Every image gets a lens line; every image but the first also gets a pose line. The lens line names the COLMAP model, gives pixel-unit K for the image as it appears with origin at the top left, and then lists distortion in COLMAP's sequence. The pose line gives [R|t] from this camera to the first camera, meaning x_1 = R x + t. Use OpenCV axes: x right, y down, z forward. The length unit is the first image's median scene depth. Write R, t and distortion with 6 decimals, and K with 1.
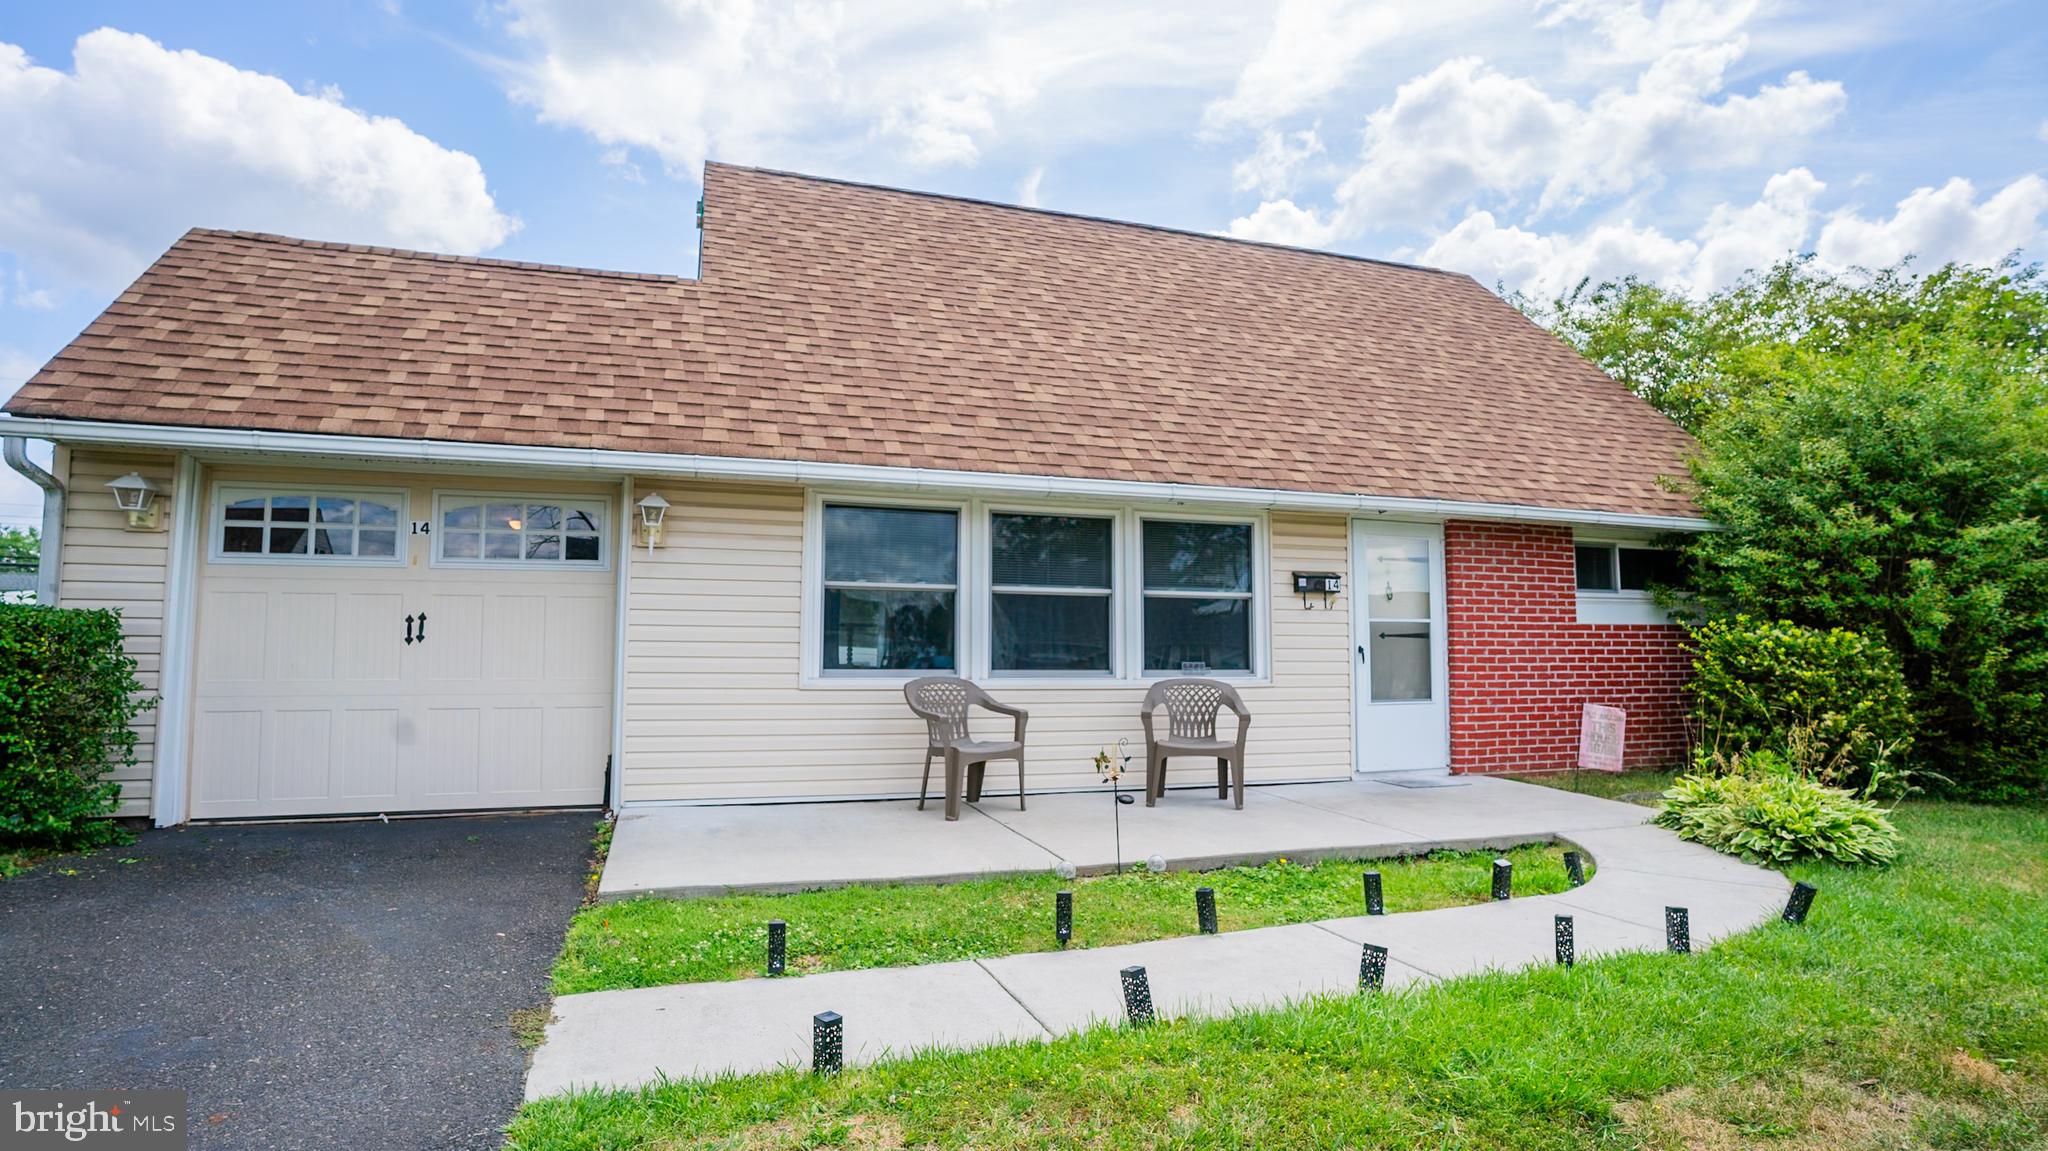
lens RADIAL K [[1056.8, 0, 1017.8], [0, 1056.8, 575.2], [0, 0, 1]] dist [-0.081267, 0.047501]
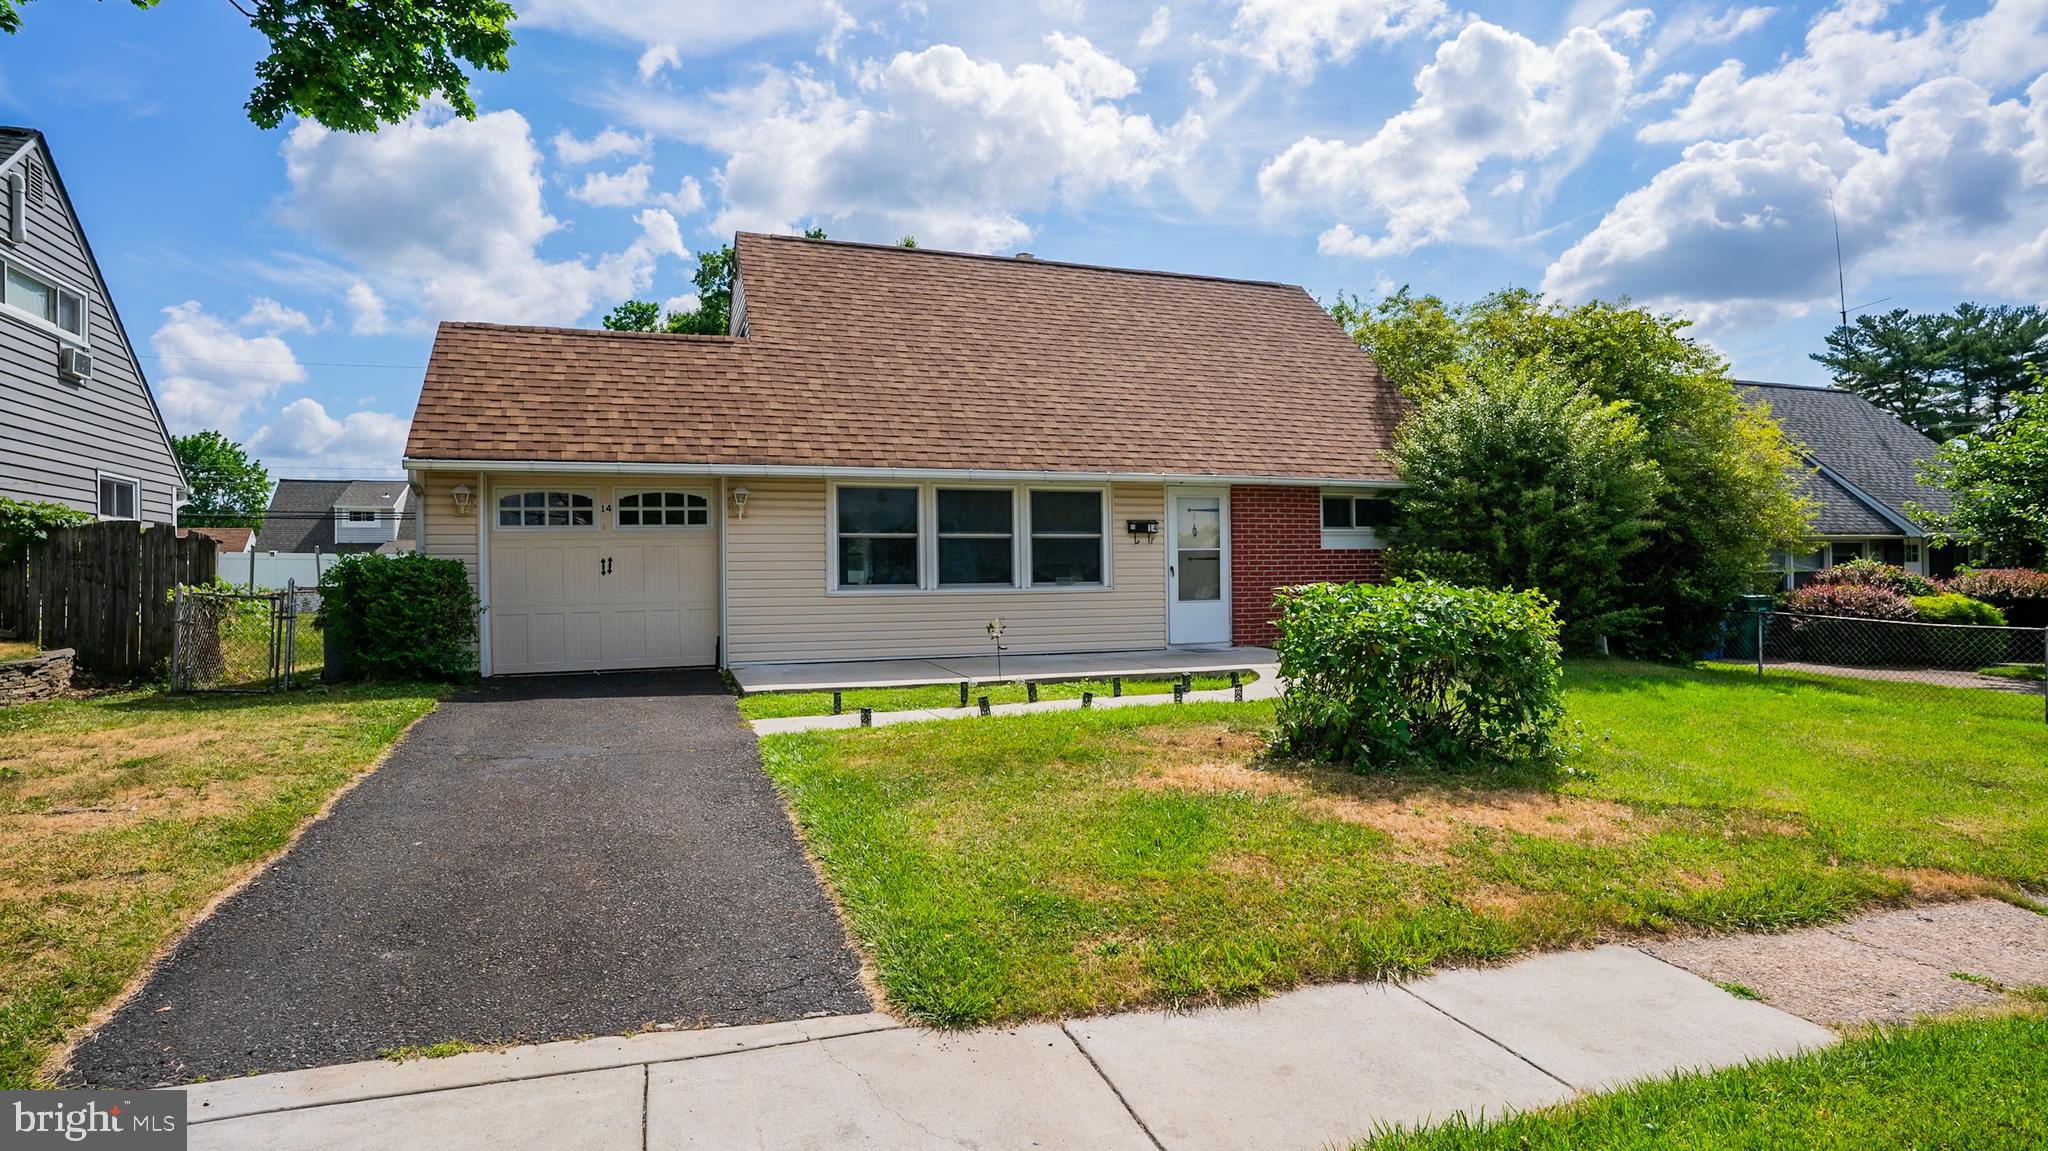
lens RADIAL K [[1056.8, 0, 1017.8], [0, 1056.8, 575.2], [0, 0, 1]] dist [-0.081267, 0.047501]
pose [[0.999588, -0.017058, 0.023067, 0.061944], [0.015284, 0.997066, 0.075010, -0.048268], [-0.024278, -0.074627, 0.996916, -0.680092]]
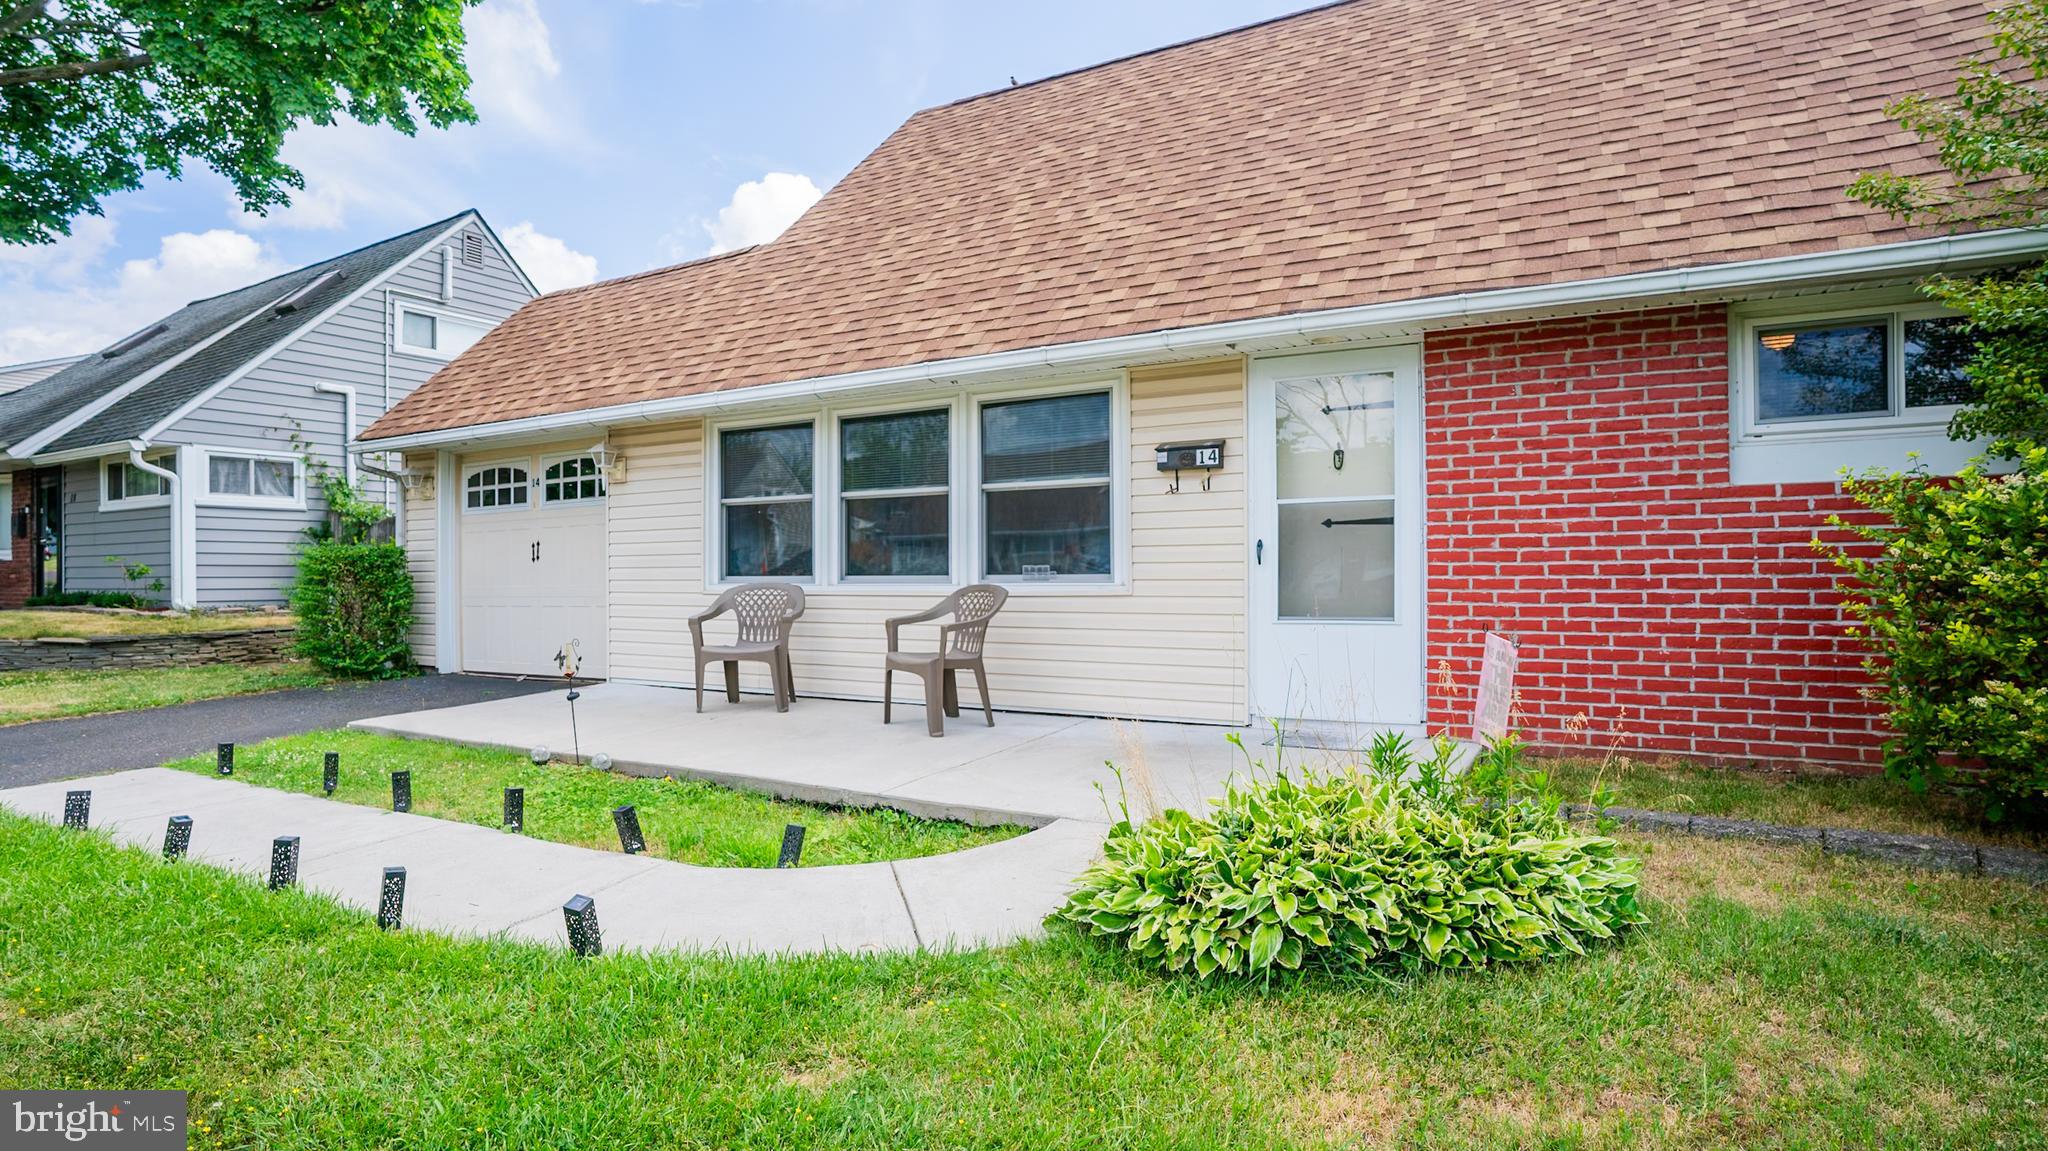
lens RADIAL K [[1056.8, 0, 1017.8], [0, 1056.8, 575.2], [0, 0, 1]] dist [-0.081267, 0.047501]
pose [[0.663174, -0.007358, -0.748429, 0.846497], [0.070598, 0.996108, 0.052763, 0.048035], [0.745128, -0.087829, 0.661113, 0.462681]]
